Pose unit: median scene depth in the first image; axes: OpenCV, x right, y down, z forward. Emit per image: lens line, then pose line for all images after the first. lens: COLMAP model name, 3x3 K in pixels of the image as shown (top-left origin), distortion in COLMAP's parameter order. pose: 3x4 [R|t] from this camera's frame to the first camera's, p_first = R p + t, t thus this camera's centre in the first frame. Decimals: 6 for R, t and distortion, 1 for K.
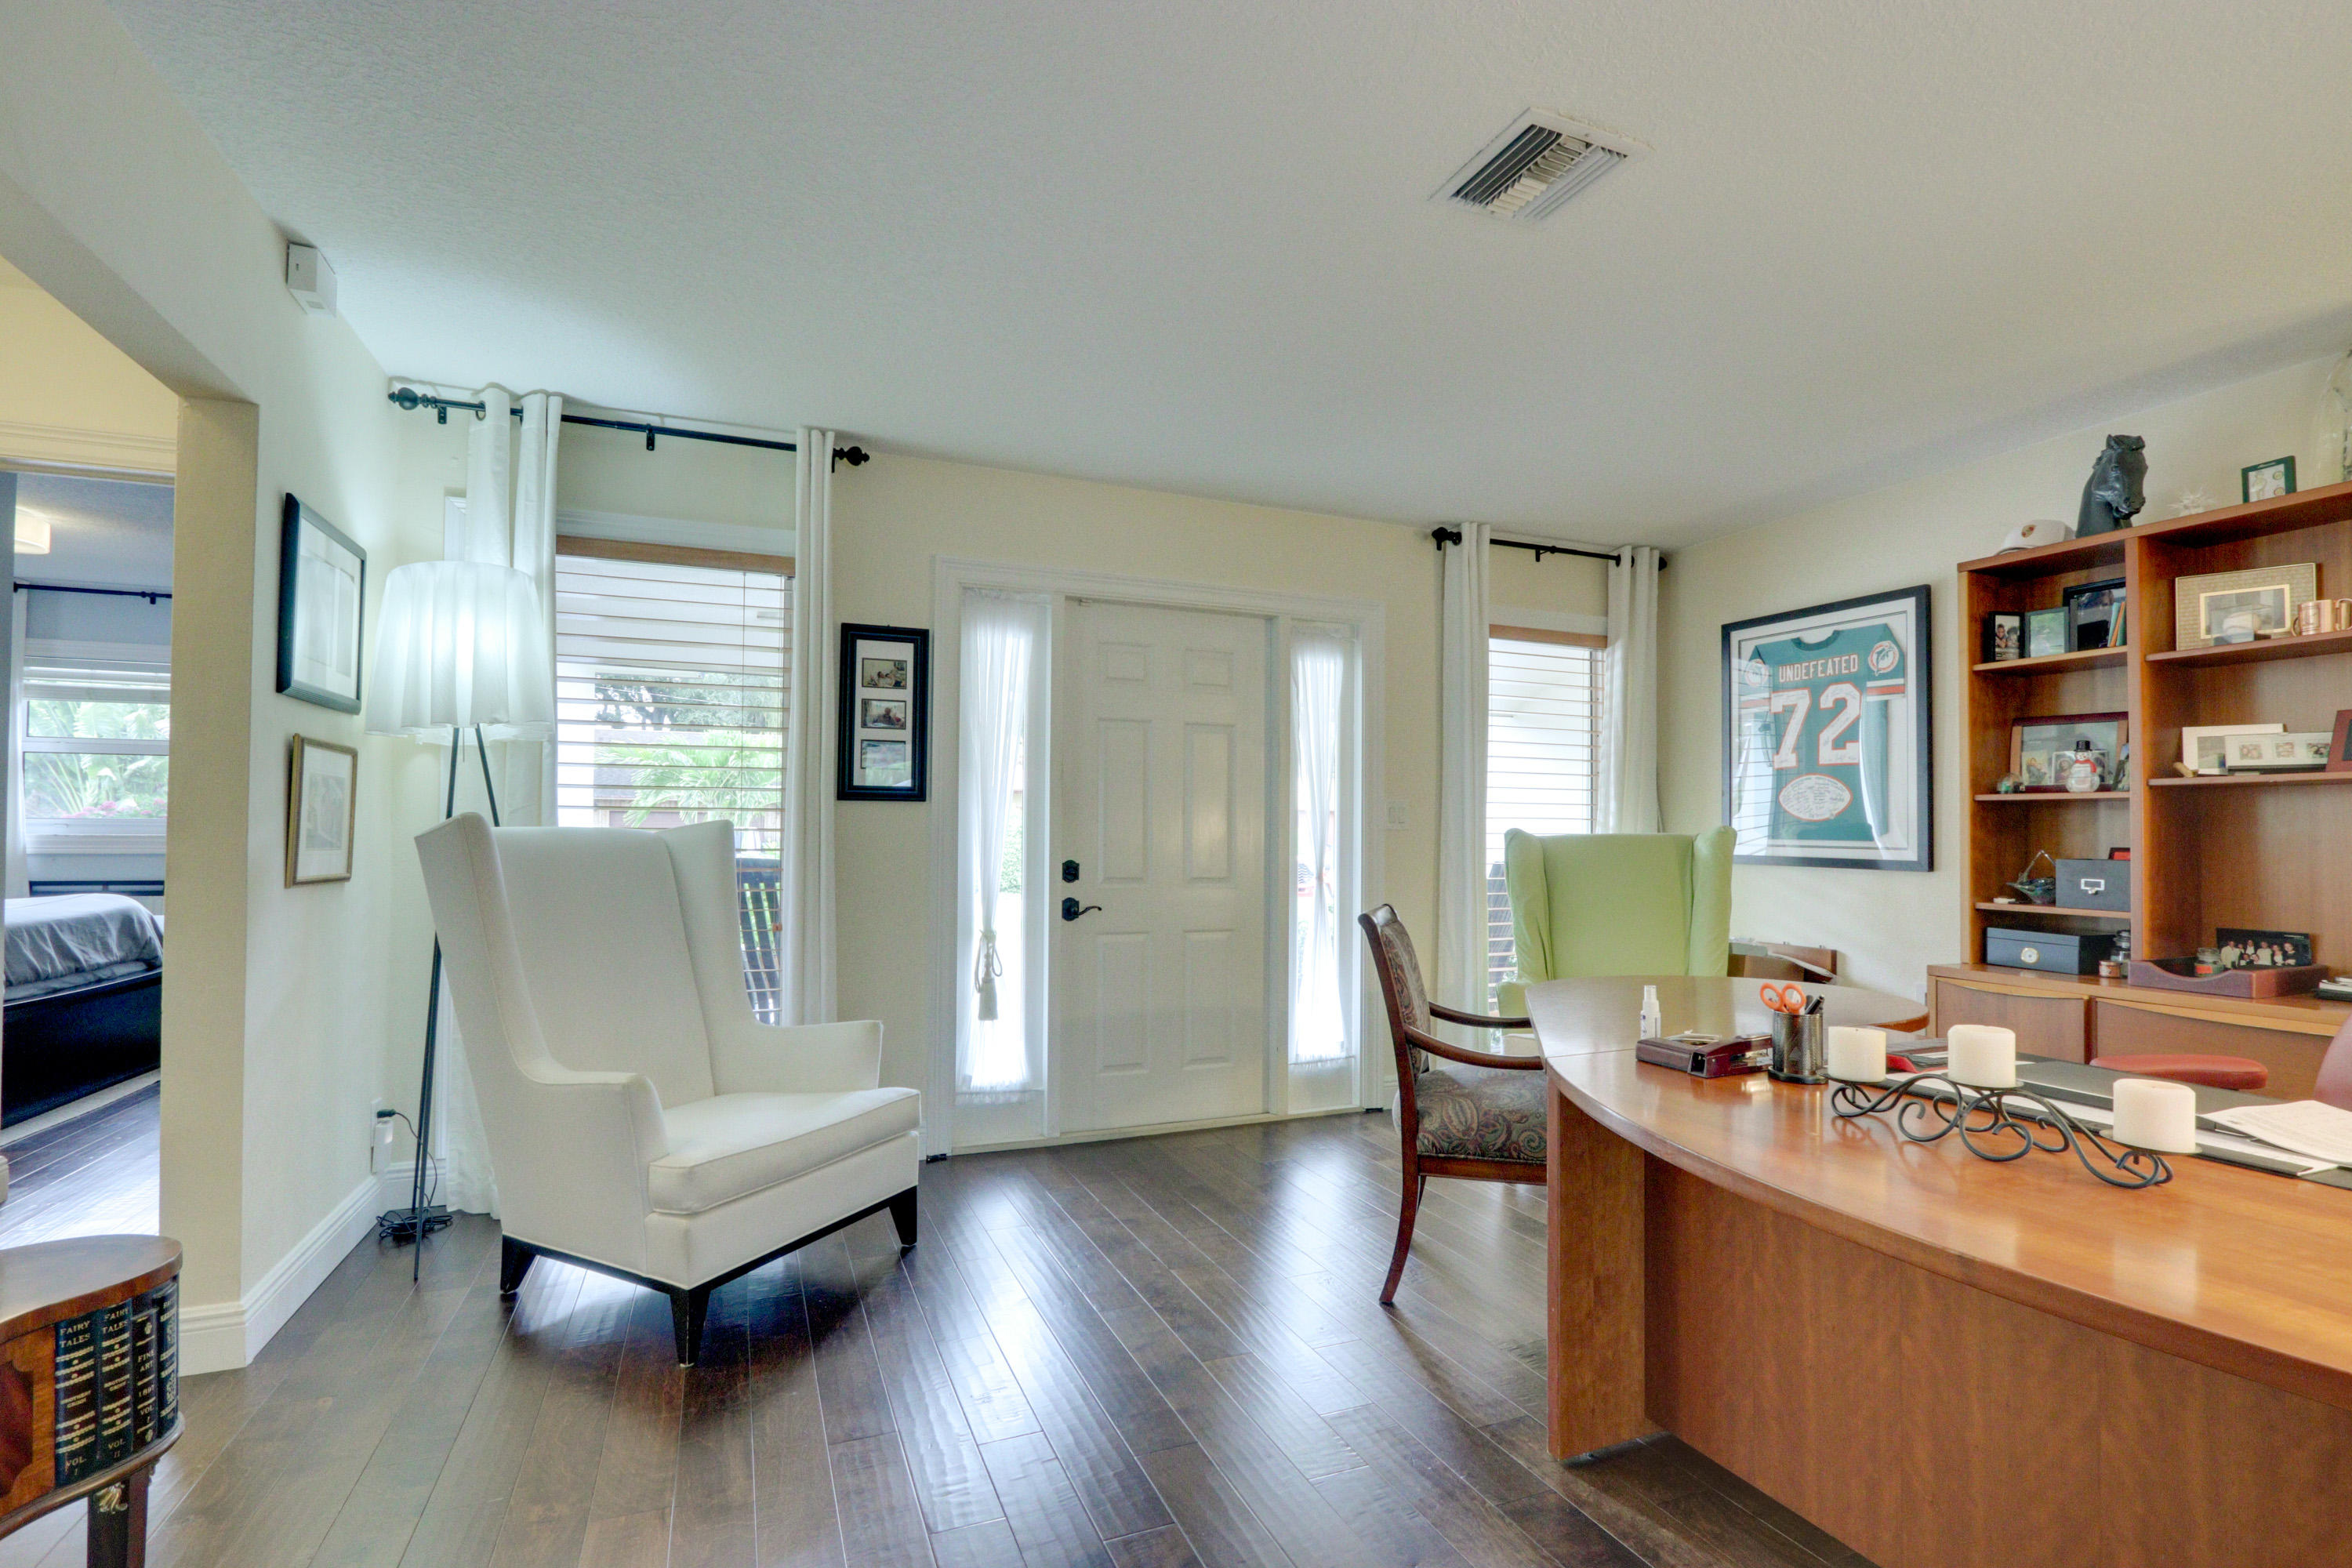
lens RADIAL K [[1086.3, 0, 1160.5], [0, 1086.3, 817.4], [0, 0, 1]] dist [-0.006495, 0.001084]
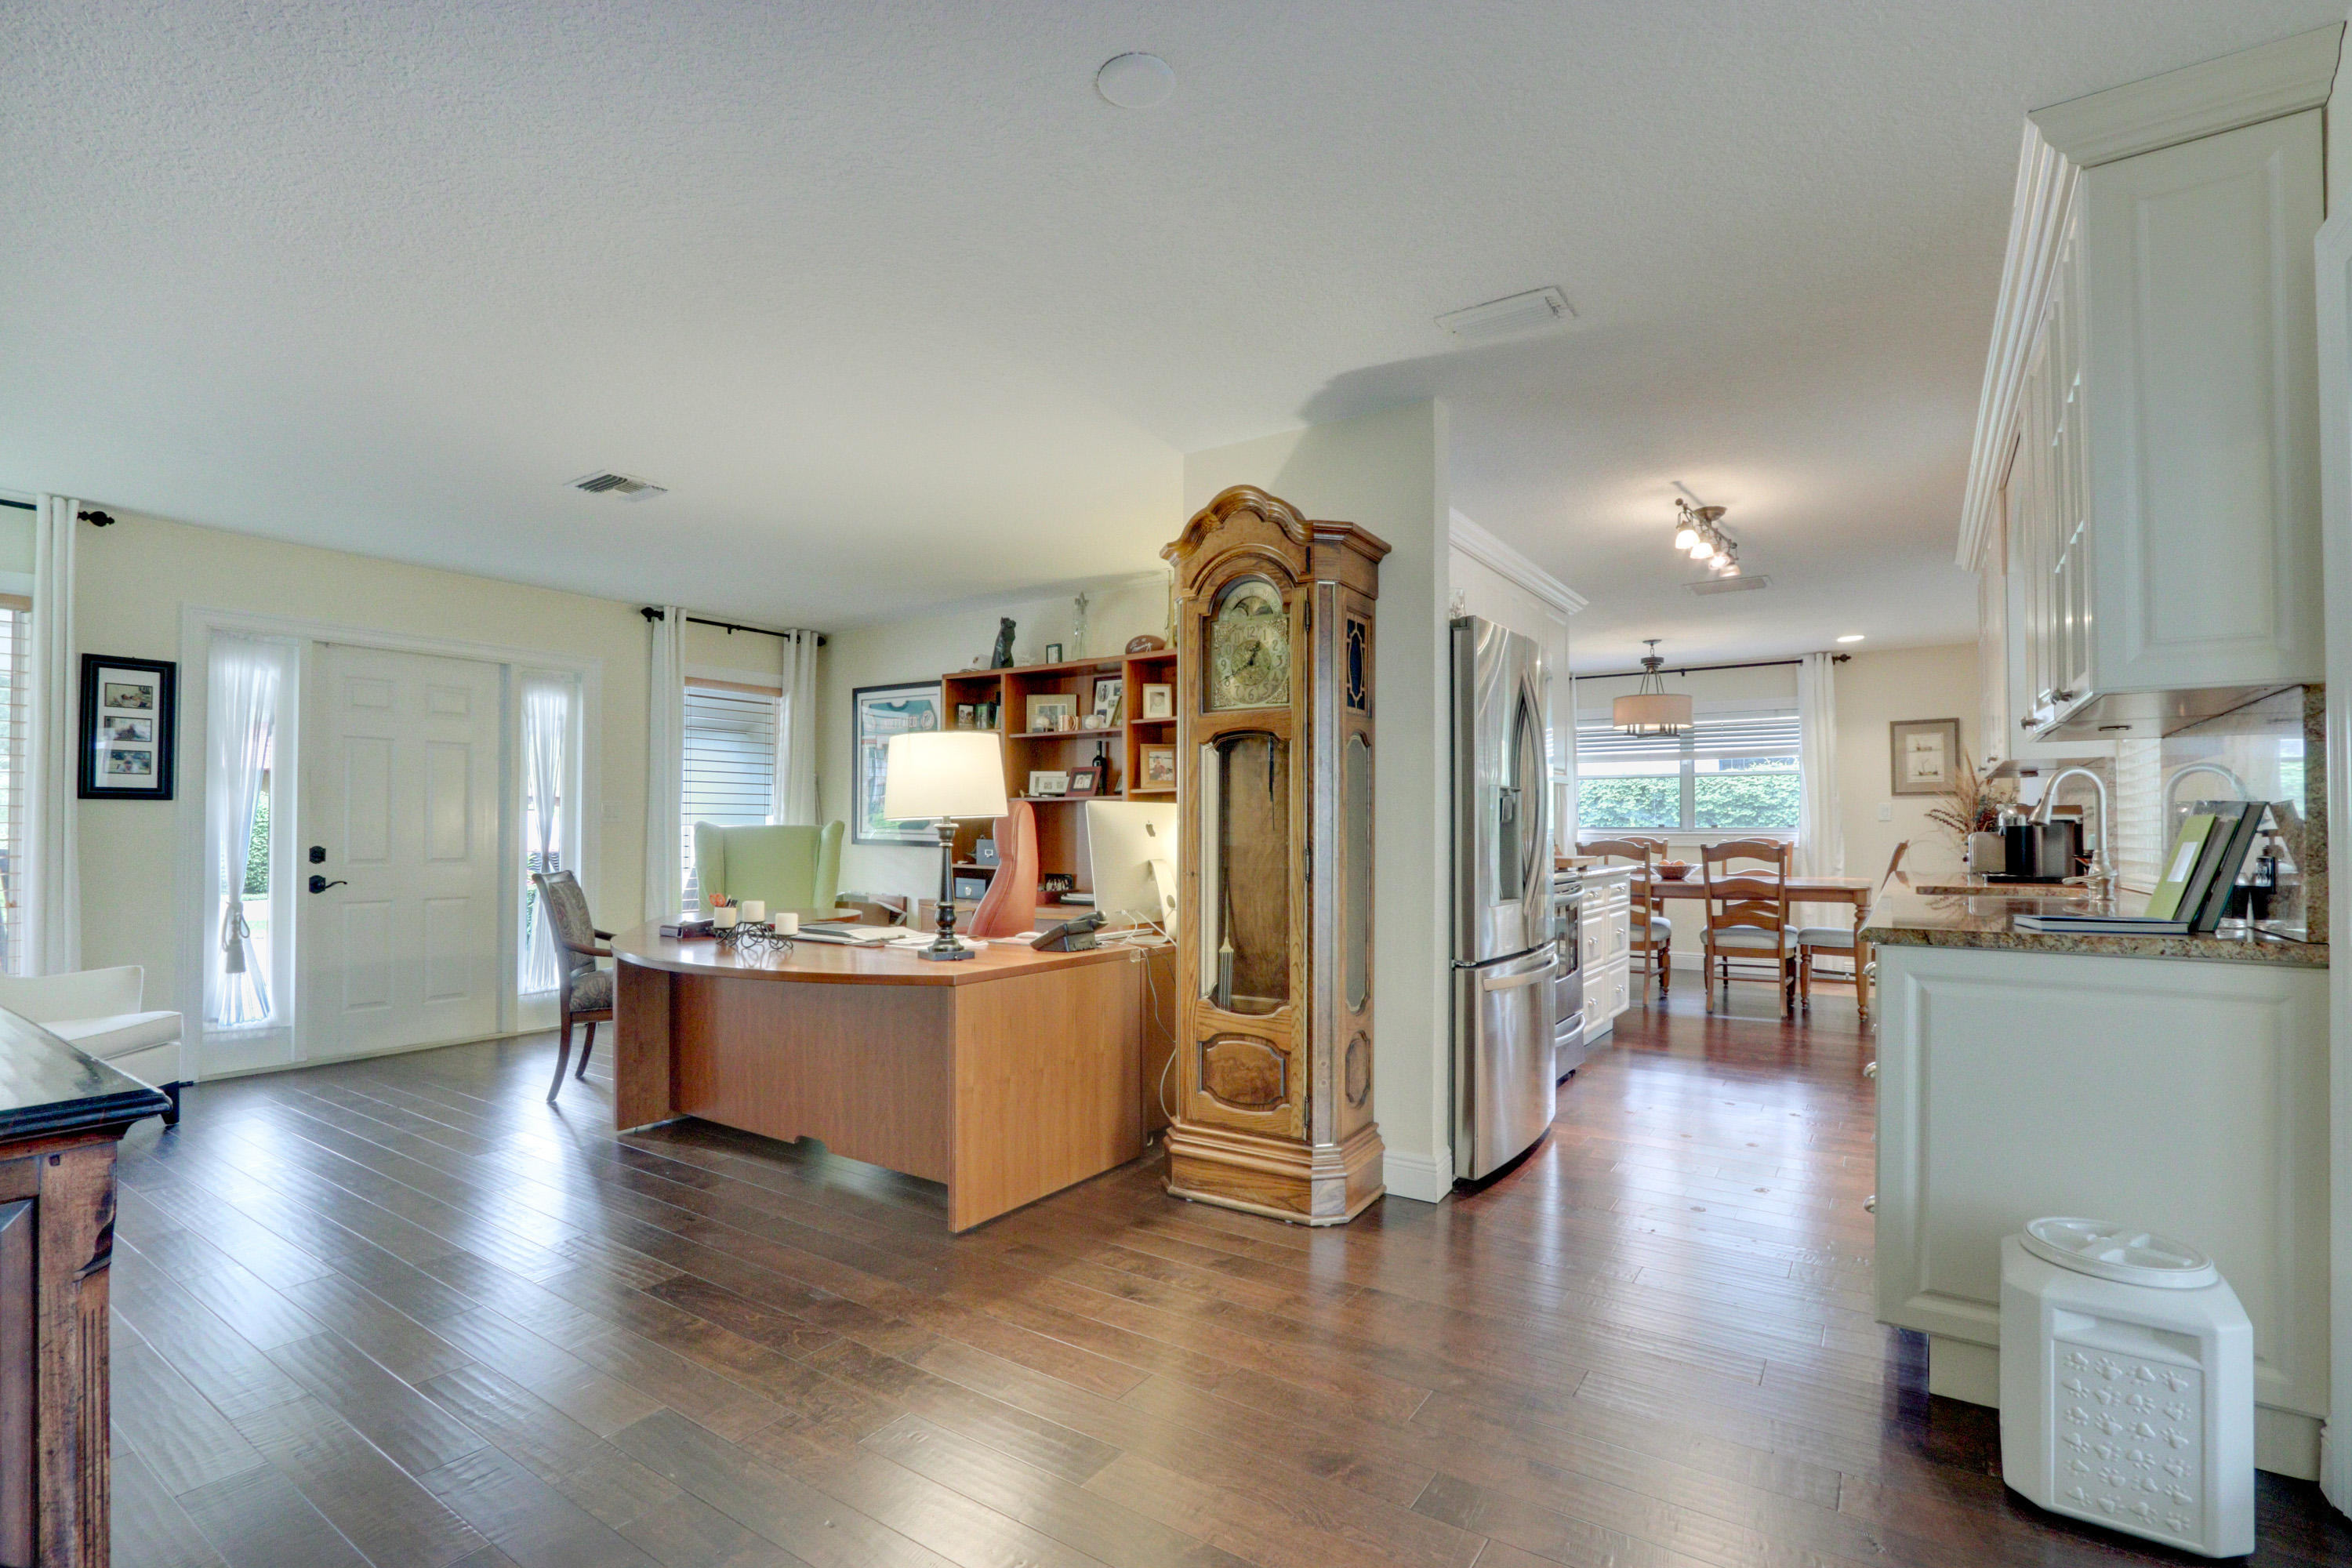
lens RADIAL K [[1086.3, 0, 1160.5], [0, 1086.3, 817.4], [0, 0, 1]] dist [-0.006495, 0.001084]
pose [[0.834016, 0.003171, 0.551732, 0.045705], [-0.009953, 0.999907, 0.009299, -0.017694], [-0.551651, -0.013247, 0.833970, -0.665876]]
